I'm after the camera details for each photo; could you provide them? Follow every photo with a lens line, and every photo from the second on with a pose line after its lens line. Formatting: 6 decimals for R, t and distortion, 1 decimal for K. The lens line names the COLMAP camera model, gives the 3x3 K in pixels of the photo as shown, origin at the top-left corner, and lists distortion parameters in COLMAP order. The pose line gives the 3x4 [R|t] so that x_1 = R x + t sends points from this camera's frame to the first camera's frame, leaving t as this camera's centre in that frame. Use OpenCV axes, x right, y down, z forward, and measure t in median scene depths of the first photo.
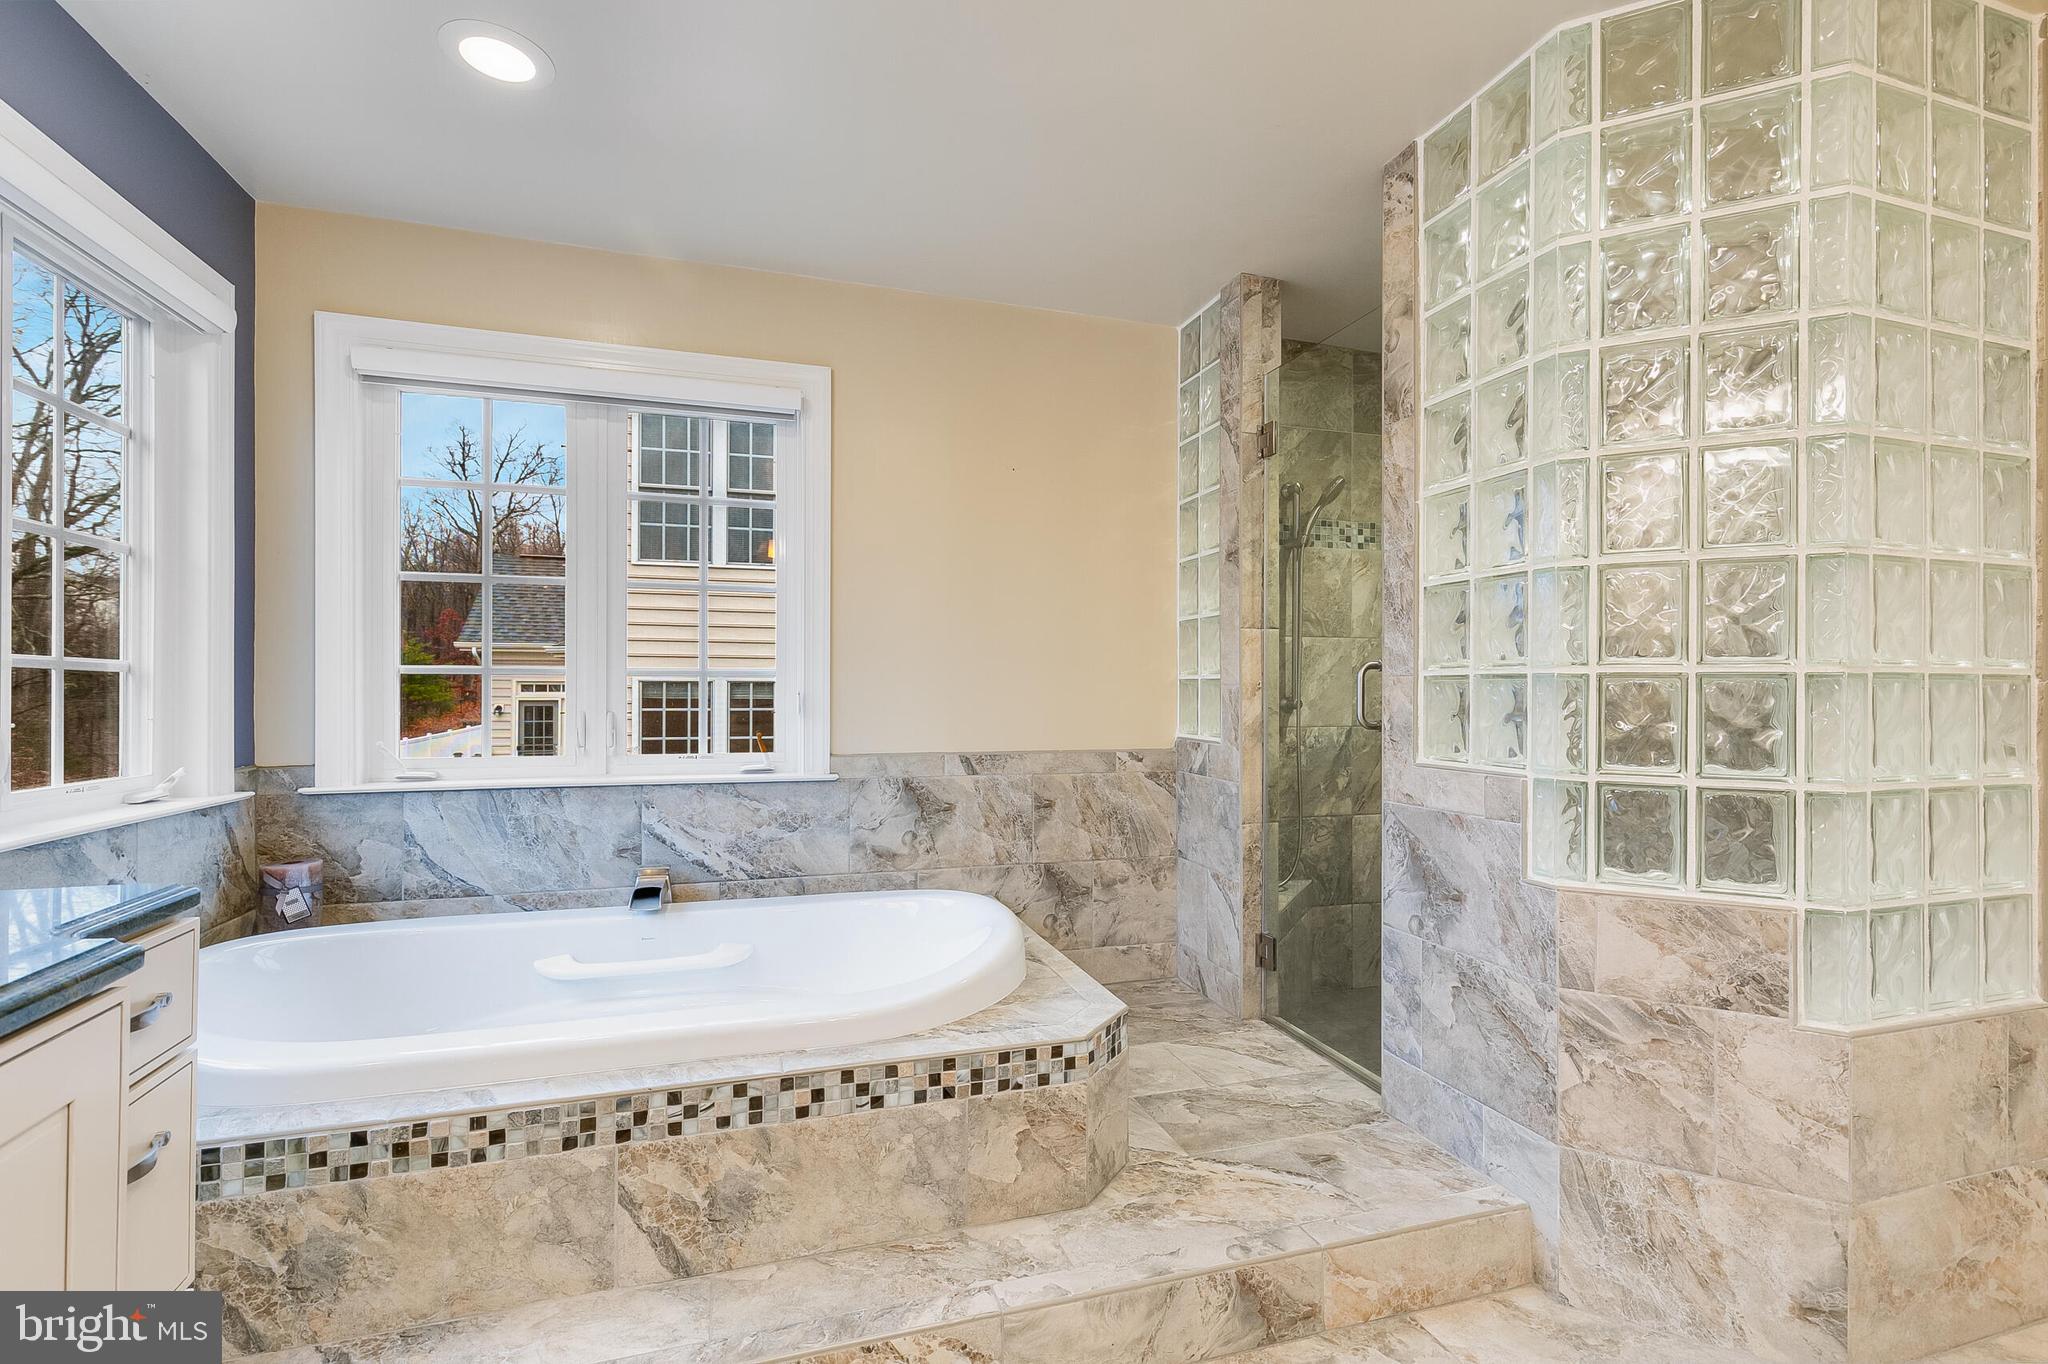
lens RADIAL K [[916.9, 0, 1019.5], [0, 916.9, 688.3], [0, 0, 1]] dist [0.007670, 0.000017]
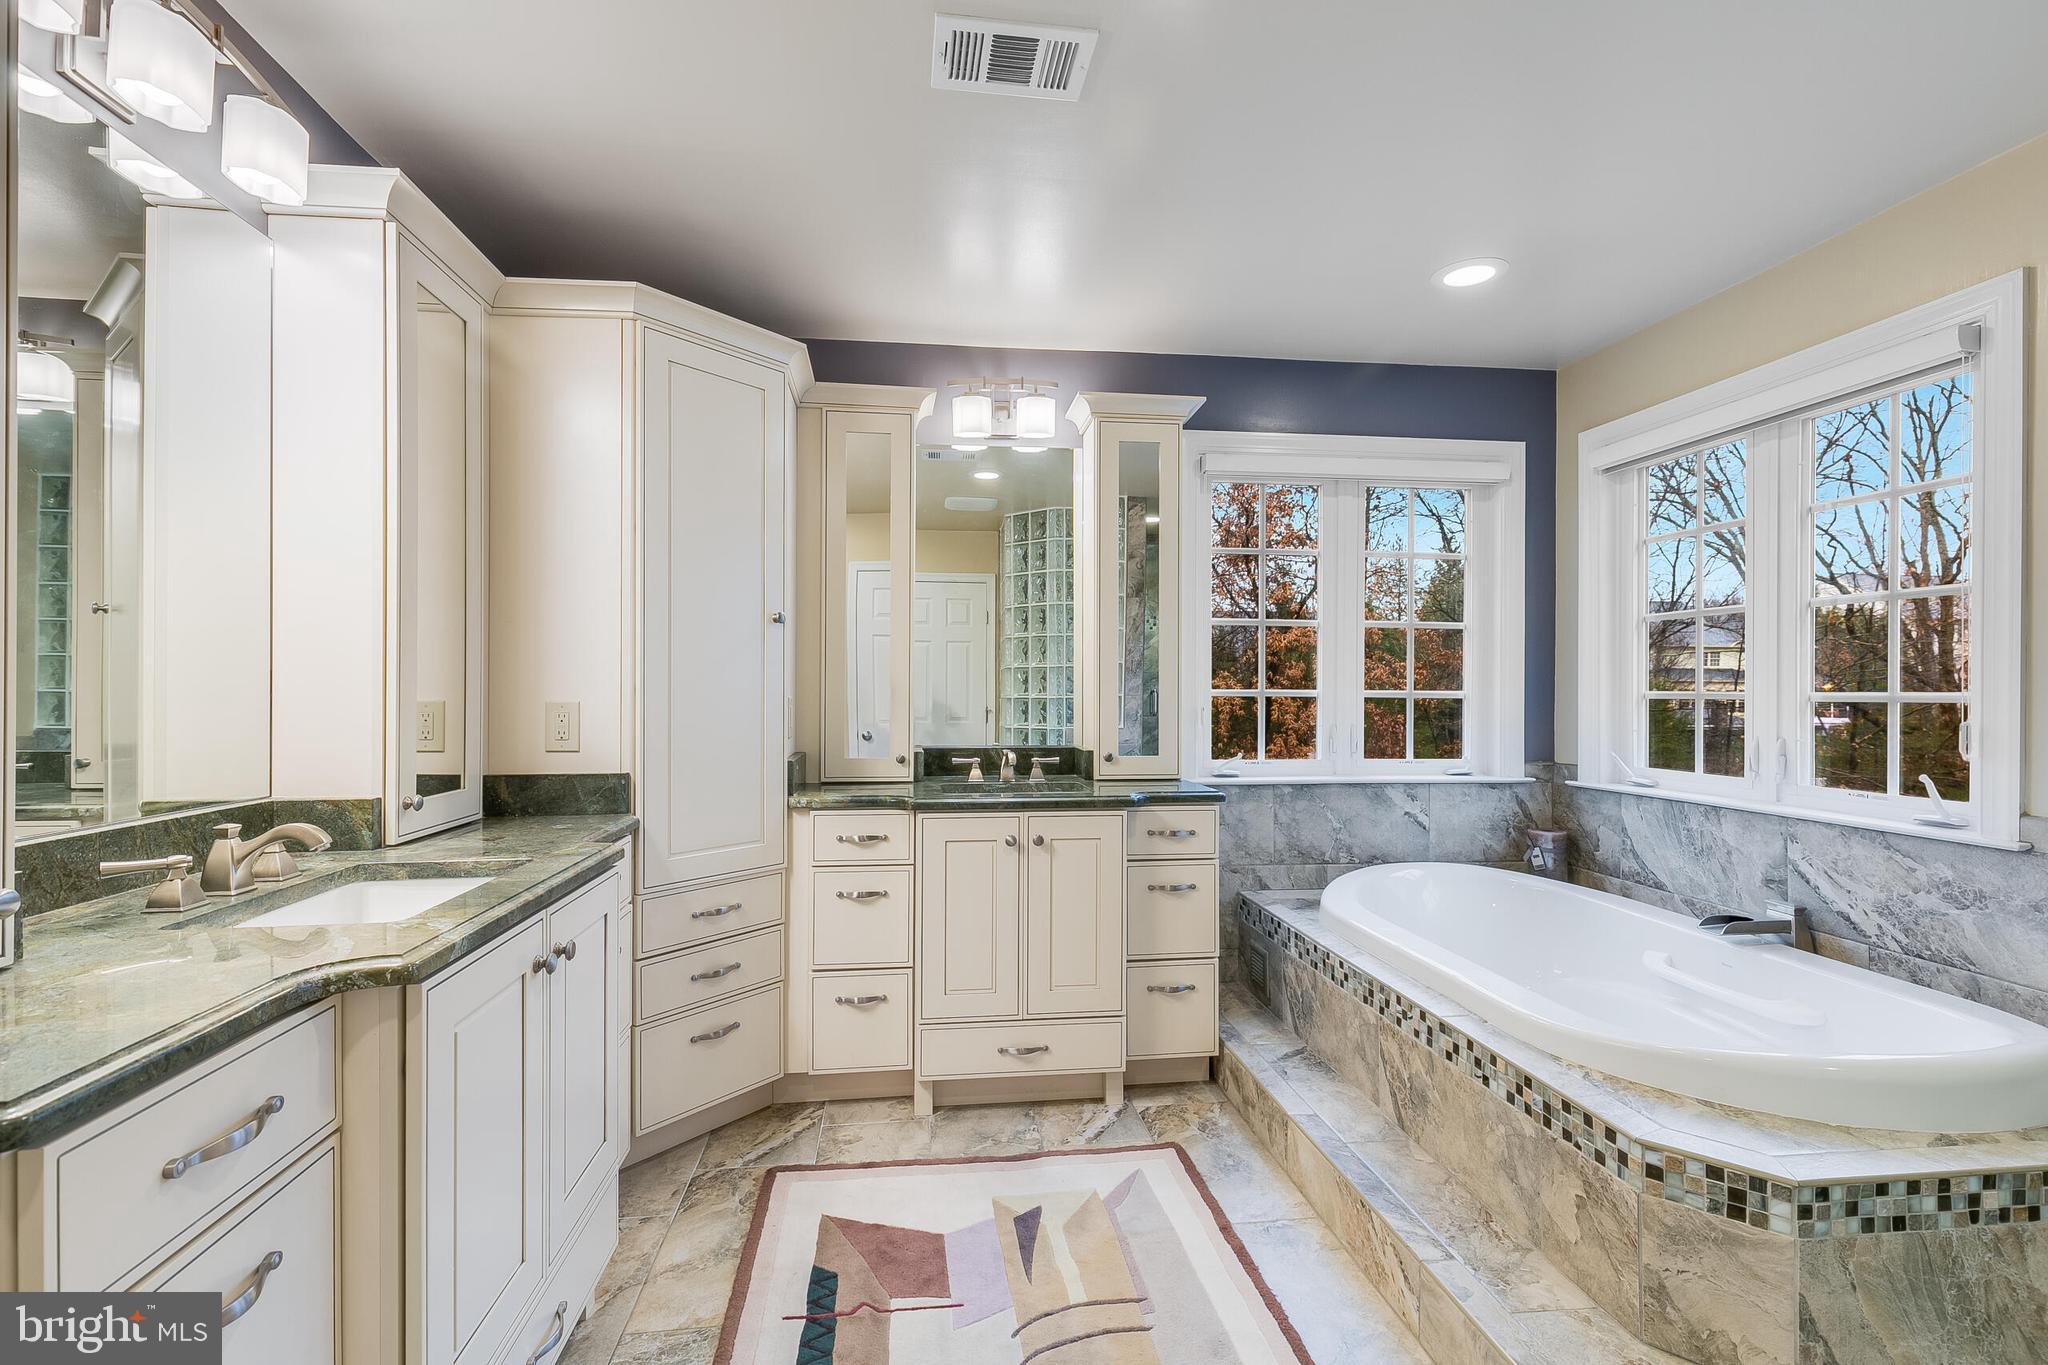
lens RADIAL K [[916.9, 0, 1019.5], [0, 916.9, 688.8], [0, 0, 1]] dist [0.007670, 0.000017]
pose [[-0.170870, -0.002666, -0.985290, 0.956844], [-0.003875, 0.999990, -0.002034, -0.031459], [0.985286, 0.003470, -0.170879, 0.548879]]
